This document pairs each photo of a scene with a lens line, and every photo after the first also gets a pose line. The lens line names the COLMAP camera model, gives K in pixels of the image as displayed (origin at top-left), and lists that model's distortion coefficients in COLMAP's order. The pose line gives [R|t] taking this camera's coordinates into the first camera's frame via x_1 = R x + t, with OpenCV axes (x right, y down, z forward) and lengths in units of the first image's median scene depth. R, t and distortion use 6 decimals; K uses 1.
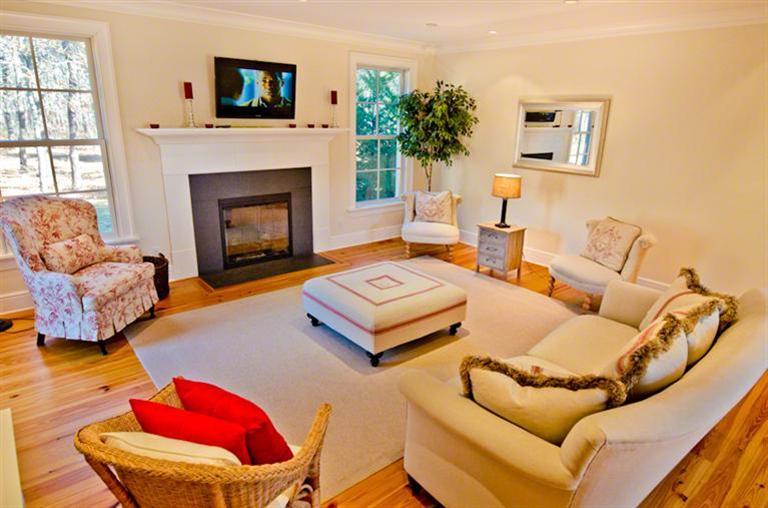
lens RADIAL K [[468.0, 0, 384.0], [0, 468.0, 254.0], [0, 0, 1]] dist [-0.012224, -0.000537]
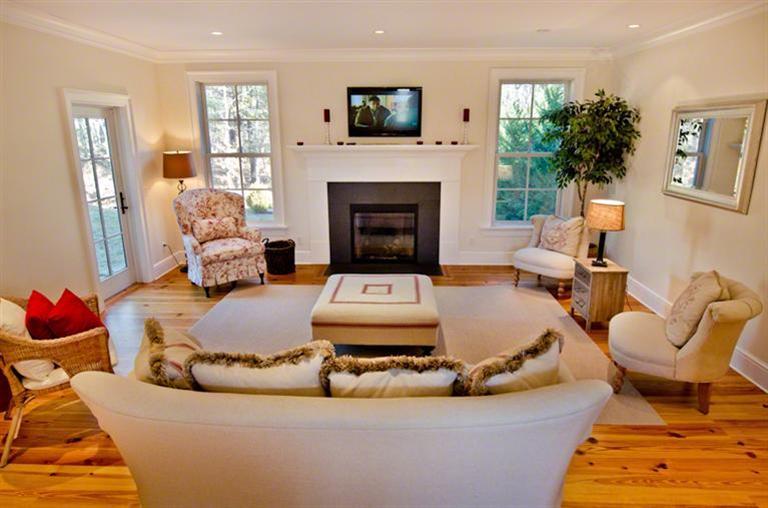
lens RADIAL K [[468.0, 0, 384.0], [0, 468.0, 254.0], [0, 0, 1]] dist [-0.012224, -0.000537]
pose [[0.745236, 0.144794, -0.650890, 0.495059], [-0.171405, 0.984936, 0.022855, -0.031316], [0.644394, 0.094533, 0.758828, 0.149026]]
